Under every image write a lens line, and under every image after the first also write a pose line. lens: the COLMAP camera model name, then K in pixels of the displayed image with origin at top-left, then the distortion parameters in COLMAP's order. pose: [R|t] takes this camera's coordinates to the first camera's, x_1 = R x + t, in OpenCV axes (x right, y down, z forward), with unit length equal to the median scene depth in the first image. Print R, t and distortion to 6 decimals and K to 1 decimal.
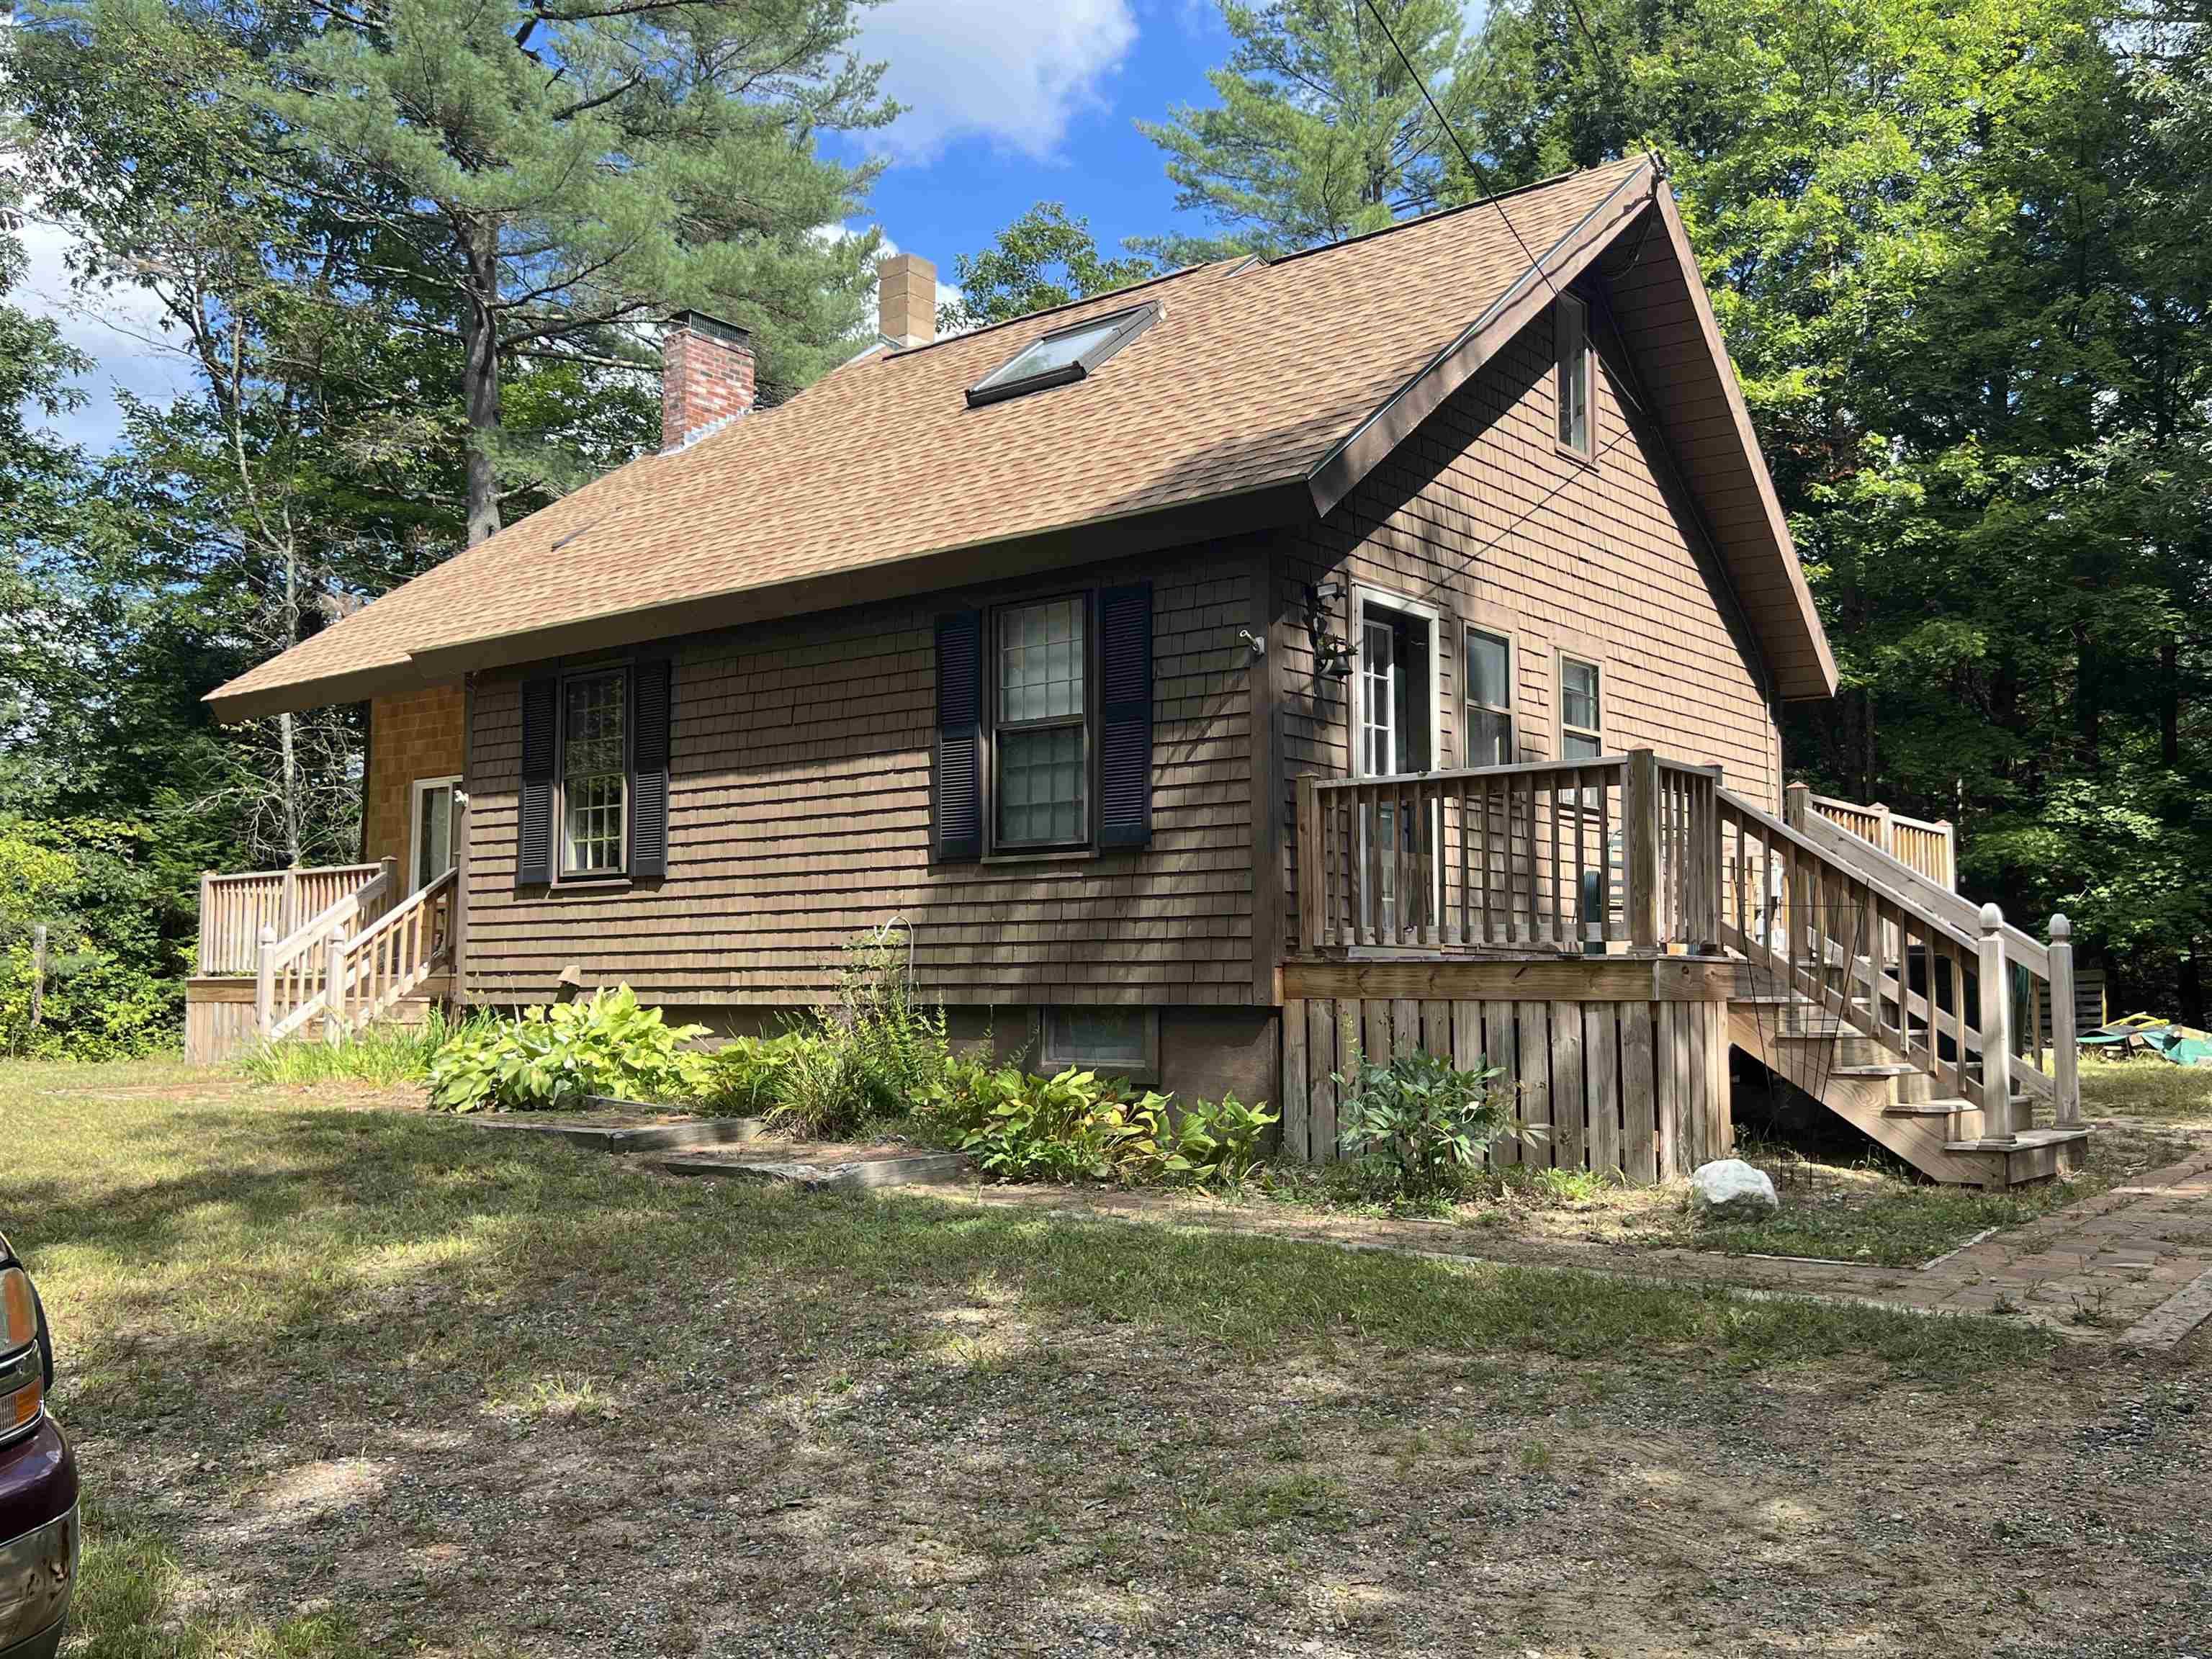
lens RADIAL K [[1979.5, 0, 1112.4], [0, 1979.5, 834.0], [0, 0, 1]] dist [-0.013553, -0.003396]
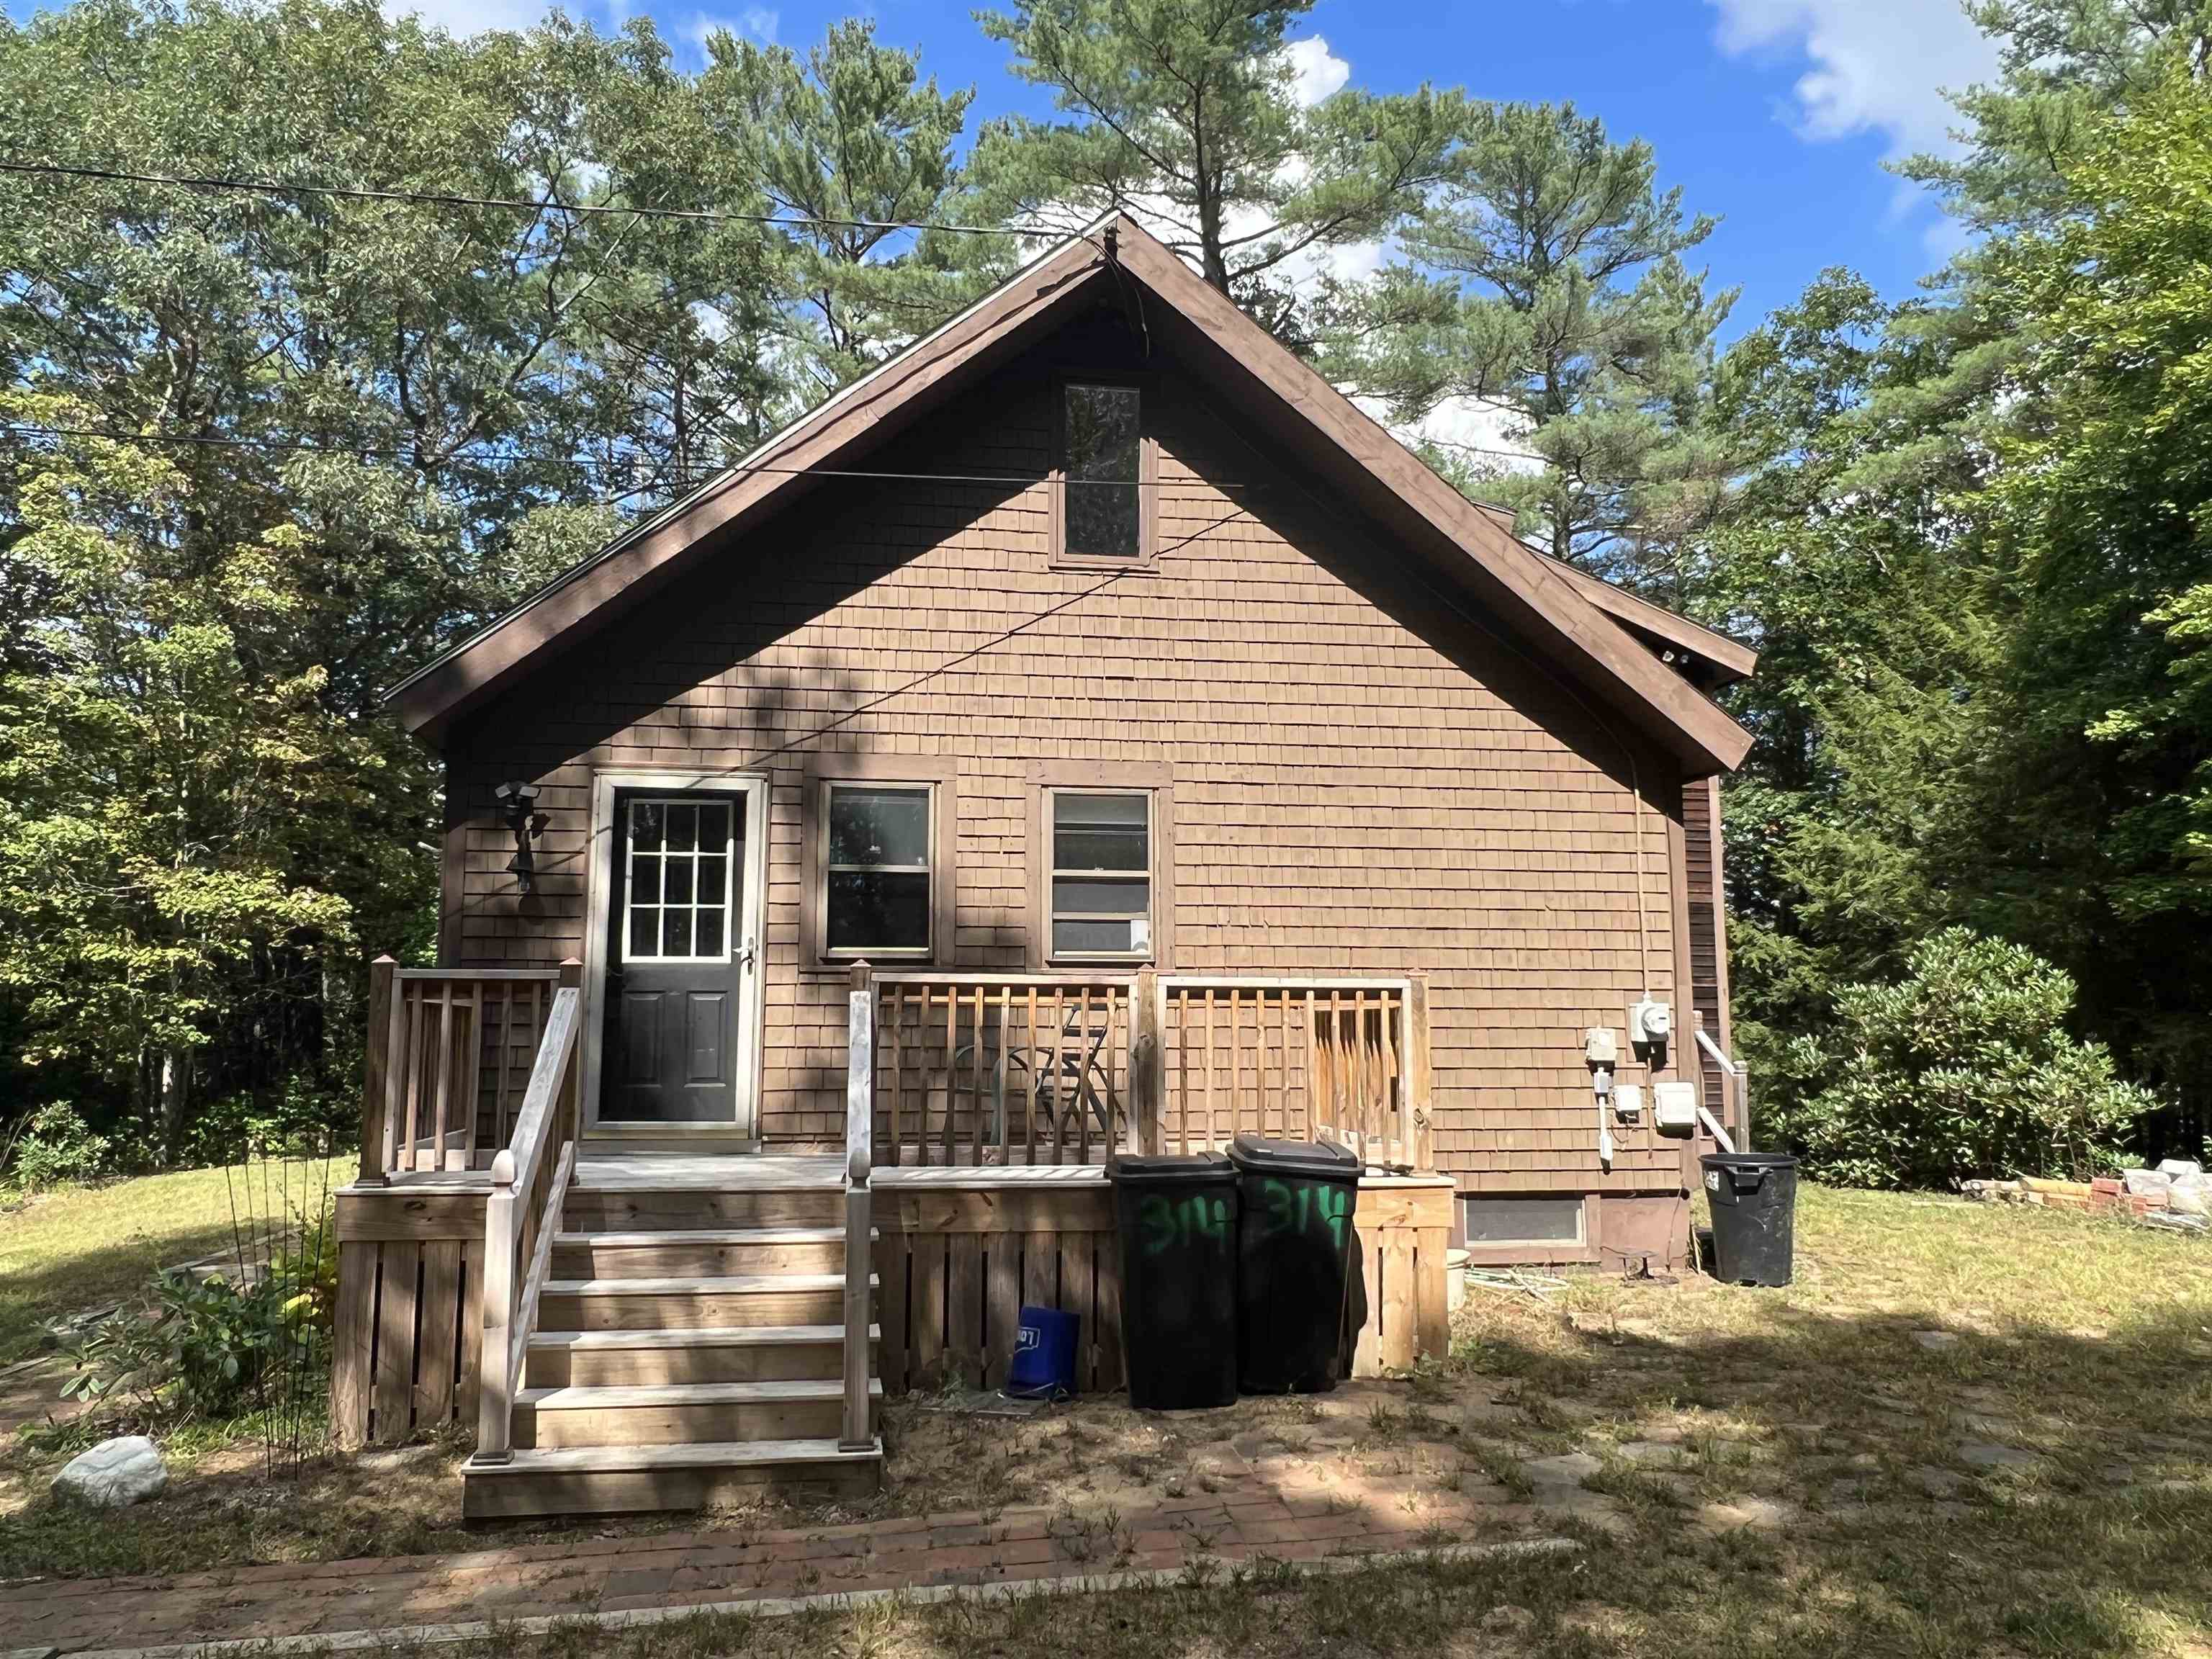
lens RADIAL K [[1631.5, 0, 1109.7], [0, 1631.5, 833.3], [0, 0, 1]] dist [0.008571, 0.000711]
pose [[0.738647, -0.090309, -0.668016, 0.810647], [0.055872, 0.995777, -0.072839, -0.019670], [0.671773, 0.016479, 0.740574, 0.522623]]
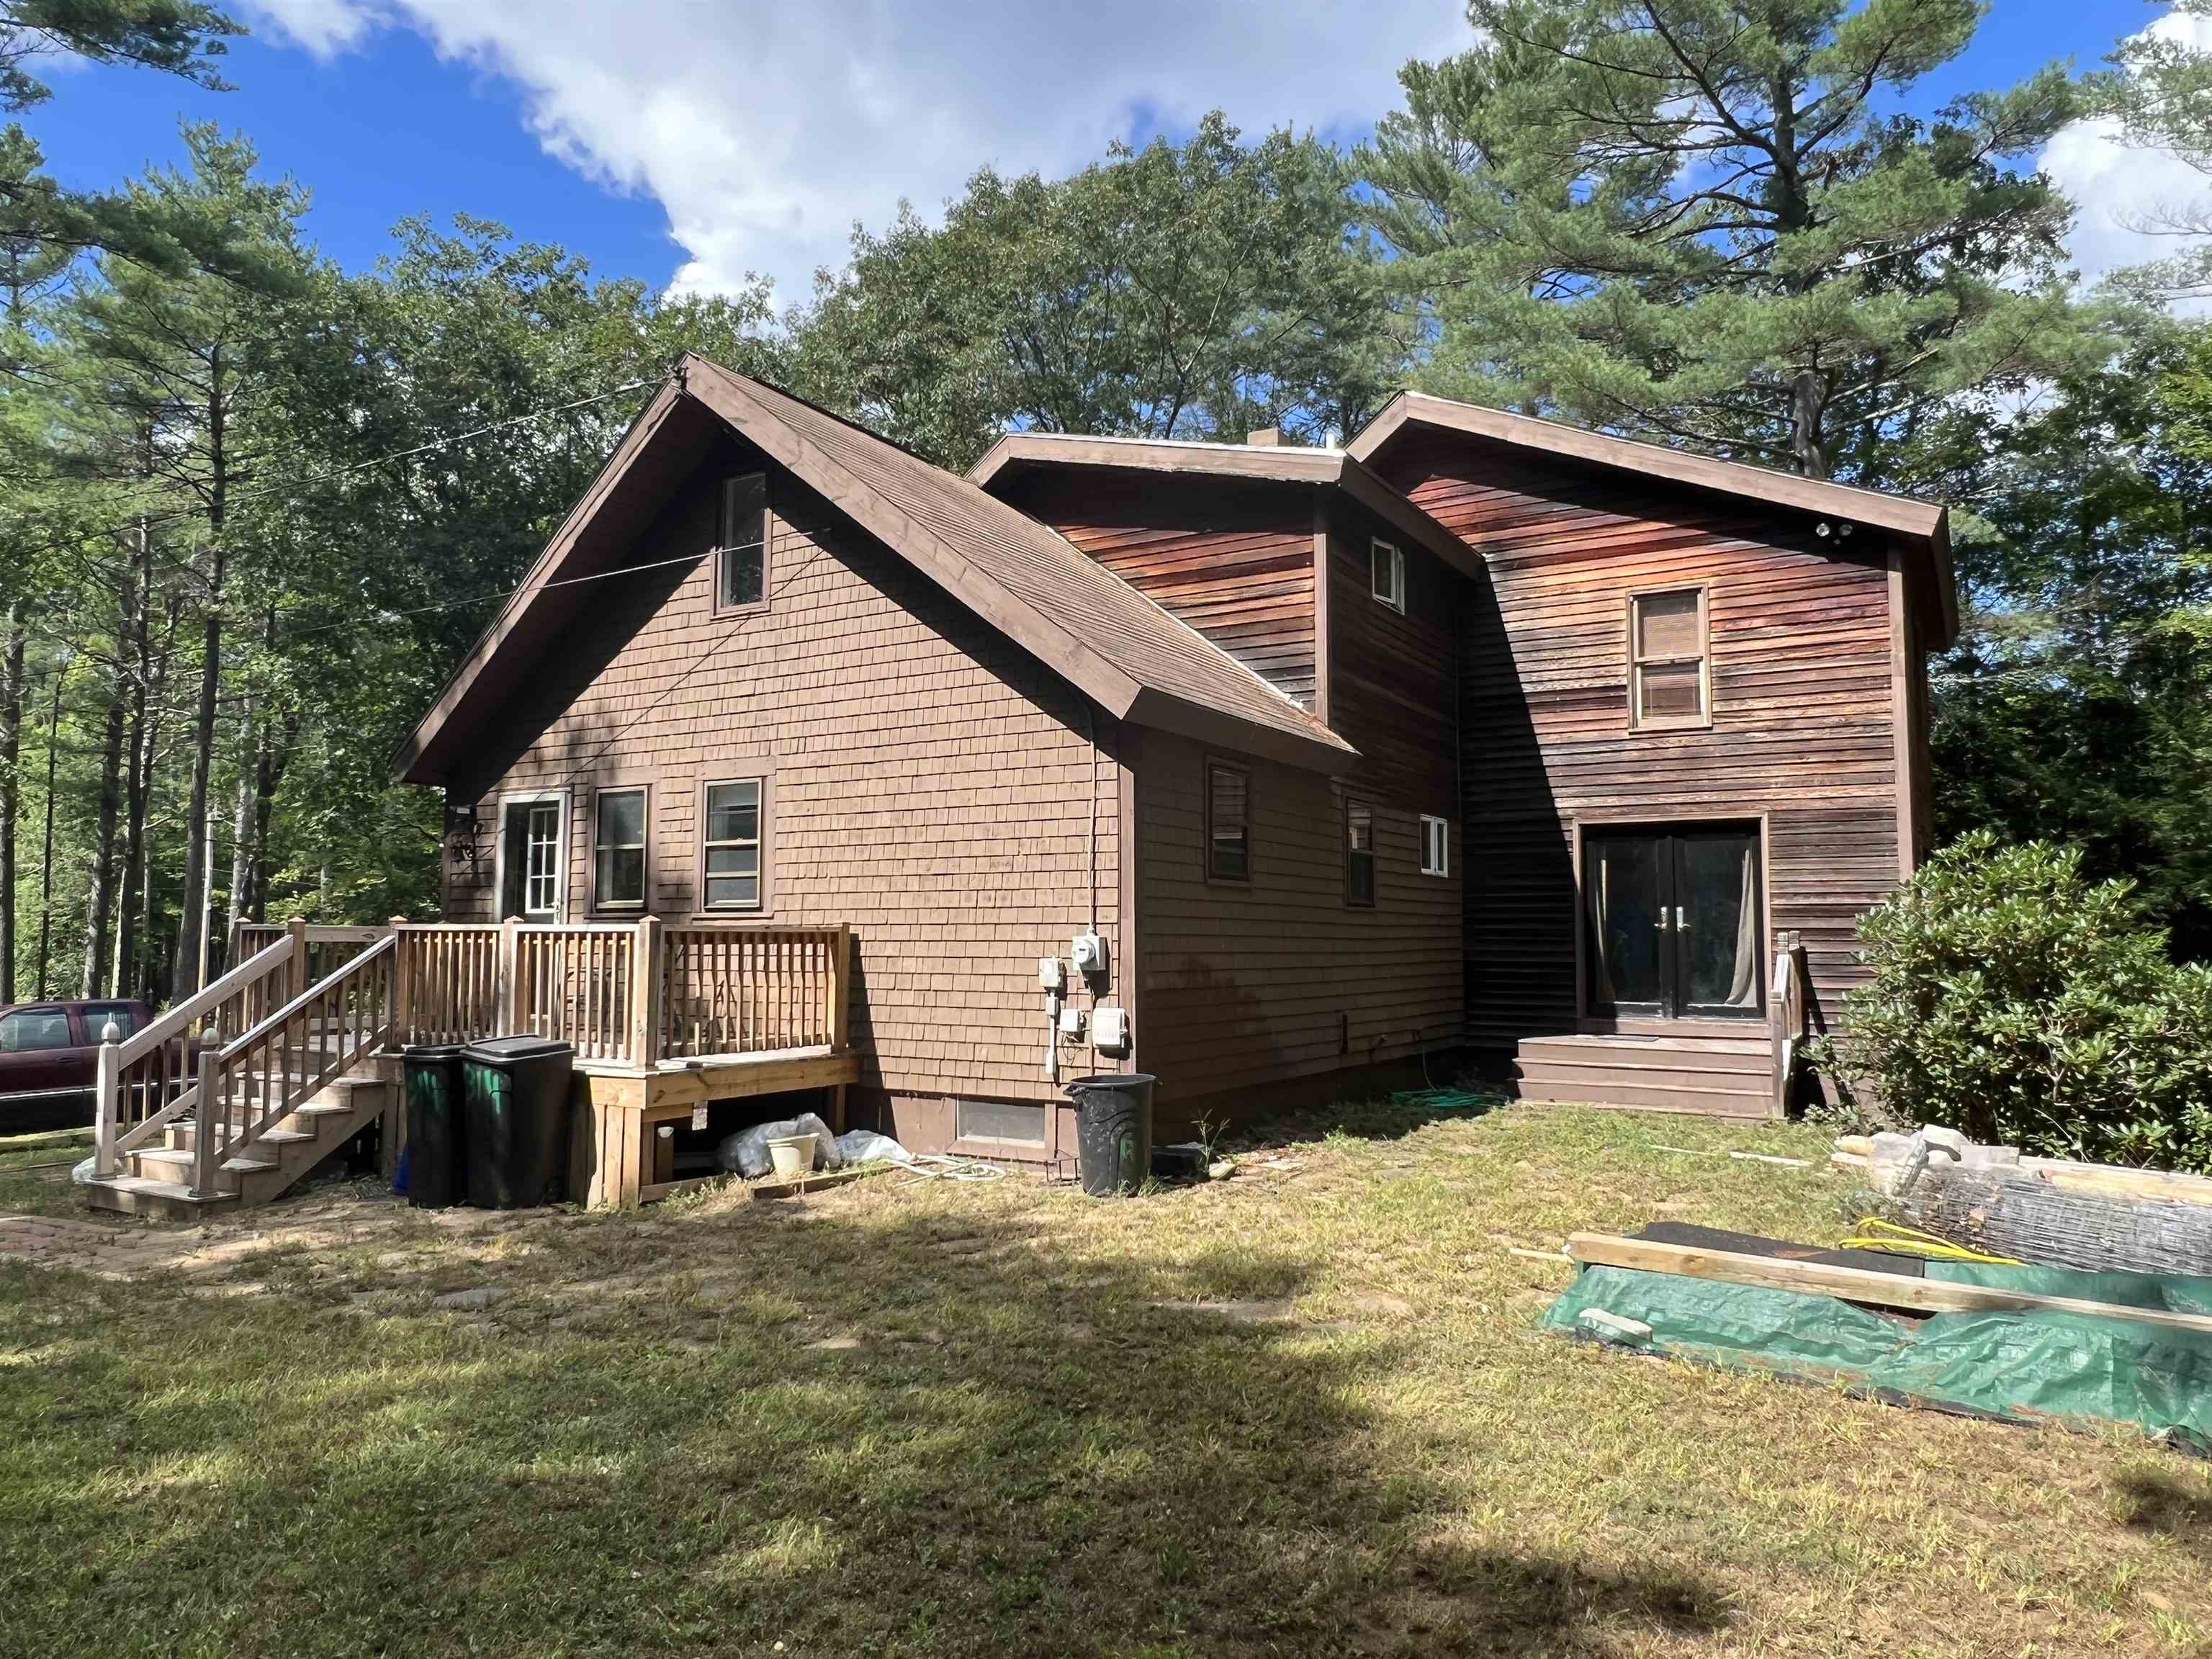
lens RADIAL K [[1477.4, 0, 1109.0], [0, 1477.4, 833.1], [0, 0, 1]] dist [-0.005411, 0.004280]
pose [[0.136023, -0.079649, -0.987499, 1.282313], [0.075297, 0.994711, -0.069859, 0.023139], [0.987840, -0.064854, 0.141301, 1.230741]]
